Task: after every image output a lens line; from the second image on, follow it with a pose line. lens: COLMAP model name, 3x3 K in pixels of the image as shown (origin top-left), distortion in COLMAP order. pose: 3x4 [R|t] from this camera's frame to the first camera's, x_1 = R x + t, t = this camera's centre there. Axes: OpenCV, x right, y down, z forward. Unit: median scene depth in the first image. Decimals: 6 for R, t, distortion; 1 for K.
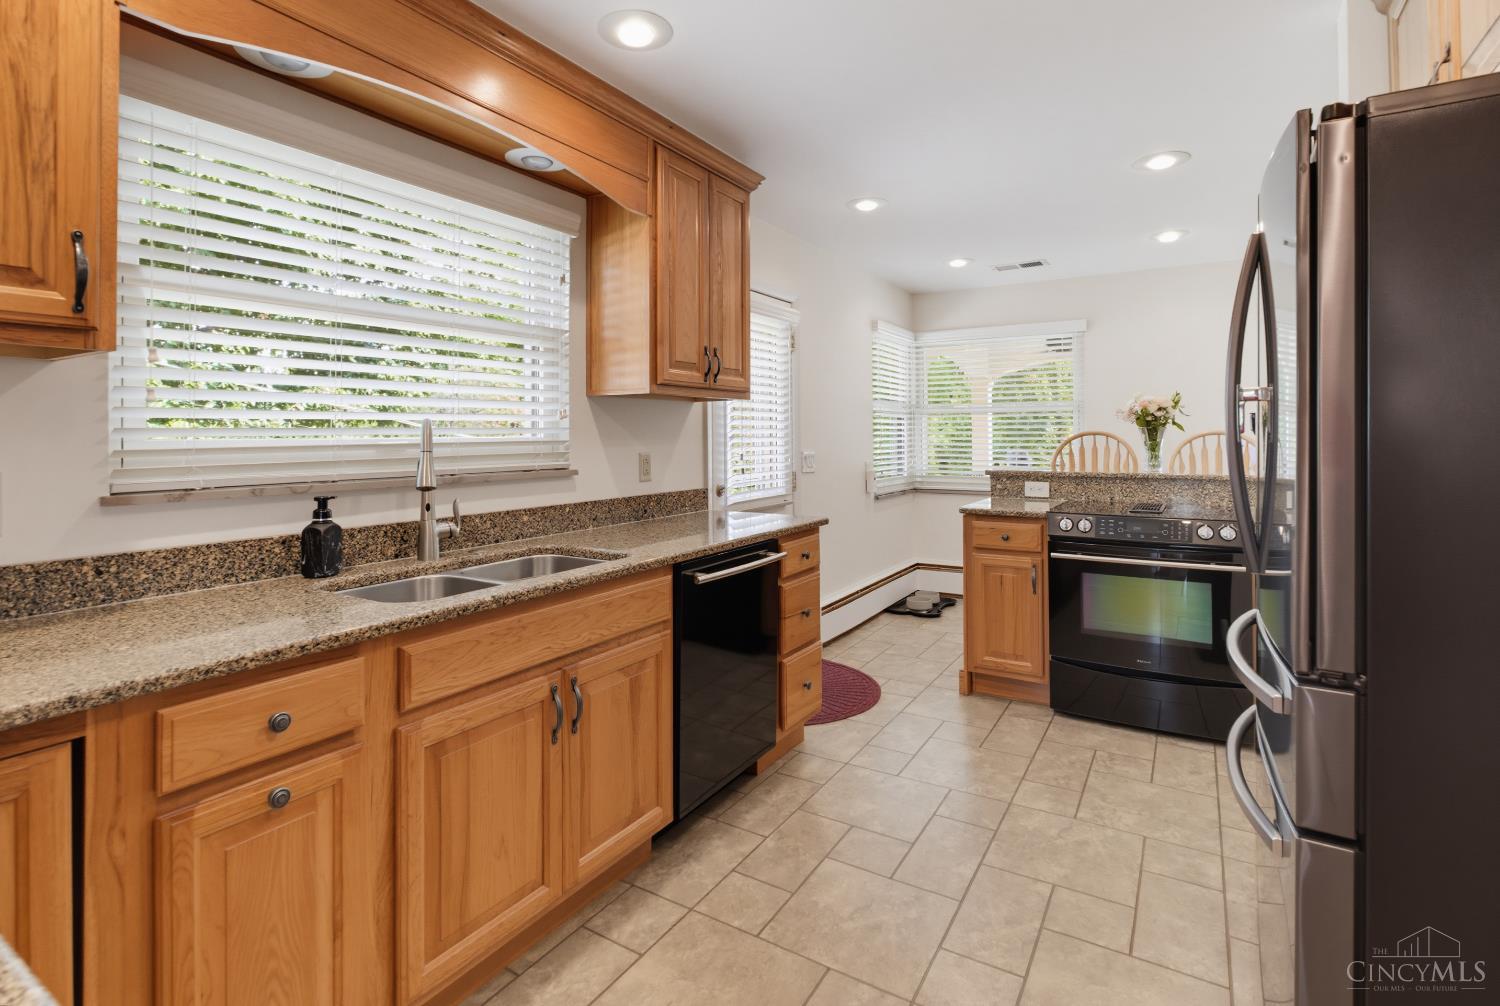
lens RADIAL K [[714.6, 0, 756.8], [0, 714.6, 435.4], [0, 0, 1]] dist [-0.015165, 0.005239]
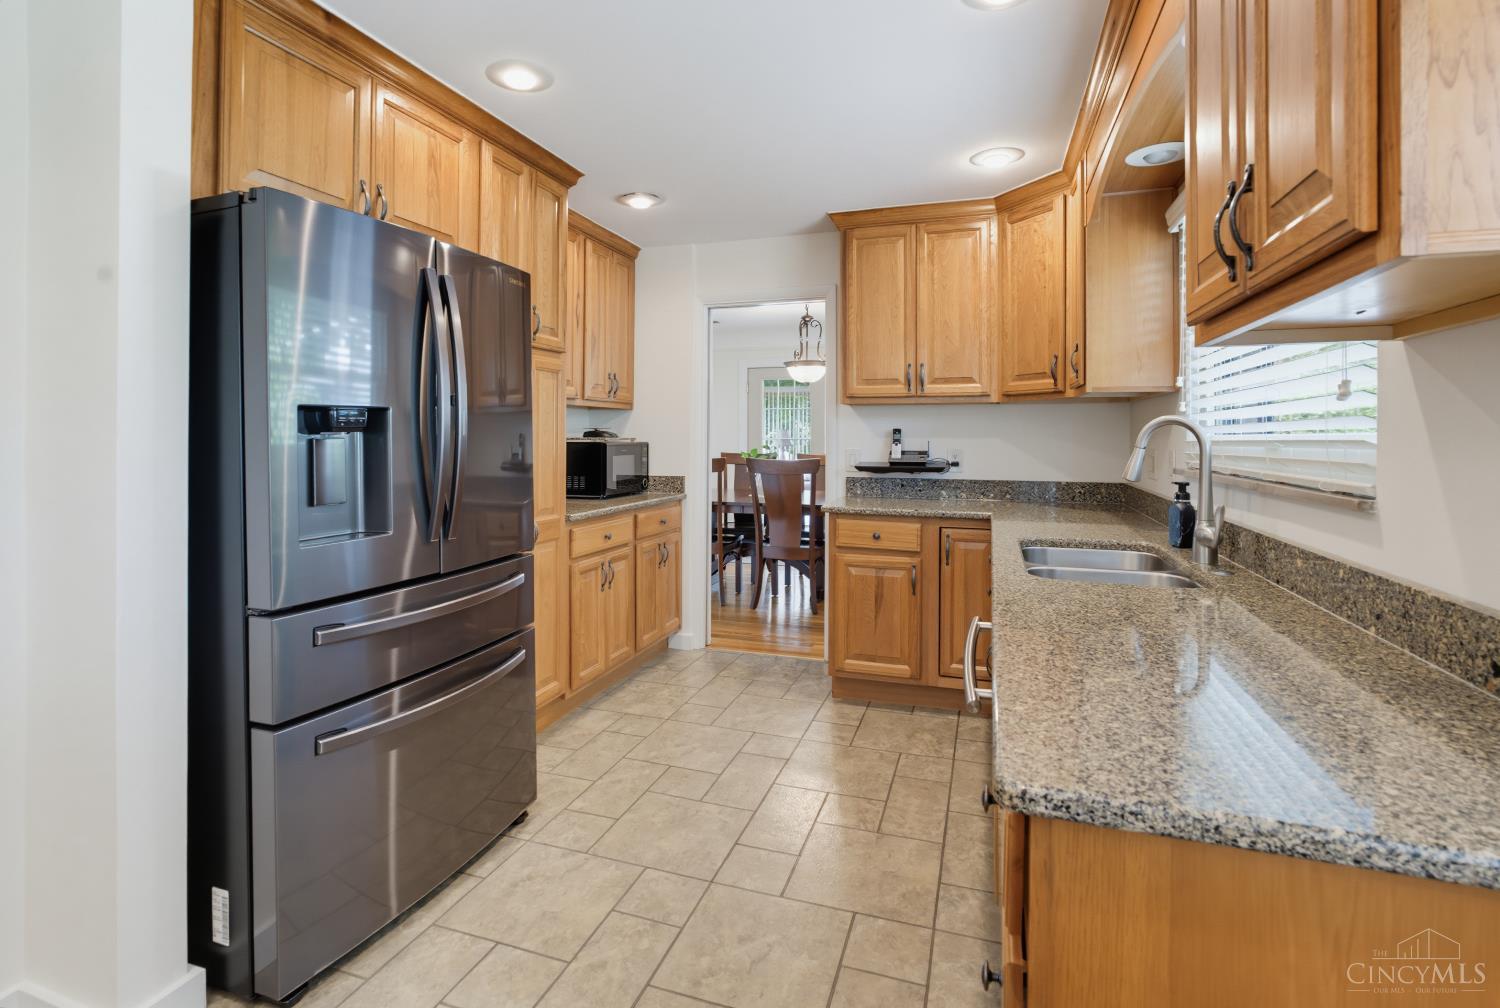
lens RADIAL K [[714.6, 0, 751.6], [0, 714.6, 436.3], [0, 0, 1]] dist [-0.015165, 0.005239]
pose [[-0.974369, 0.003305, -0.224932, 0.284739], [0.003691, 0.999992, -0.001293, 0.004492], [0.224926, -0.002090, -0.974374, 1.490214]]
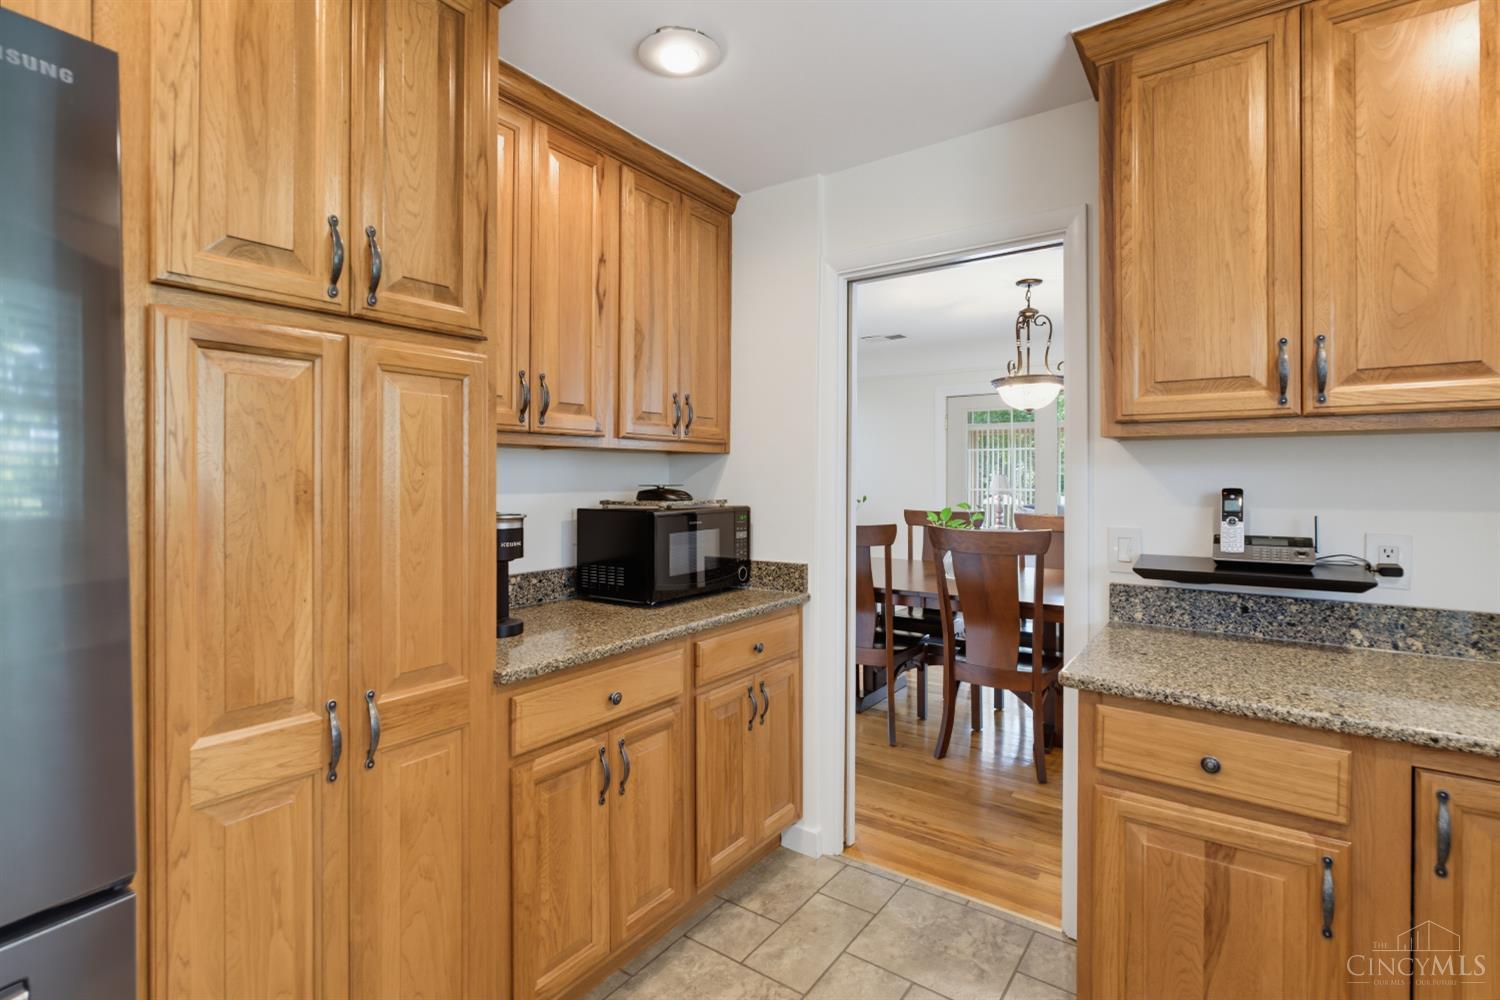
lens RADIAL K [[714.6, 0, 737.7], [0, 714.6, 478.2], [0, 0, 1]] dist [-0.015165, 0.005239]
pose [[-0.996255, 0.004503, 0.086343, 0.060789], [0.004166, 0.999983, -0.004087, -0.022682], [-0.086360, -0.003712, -0.996257, 0.795823]]
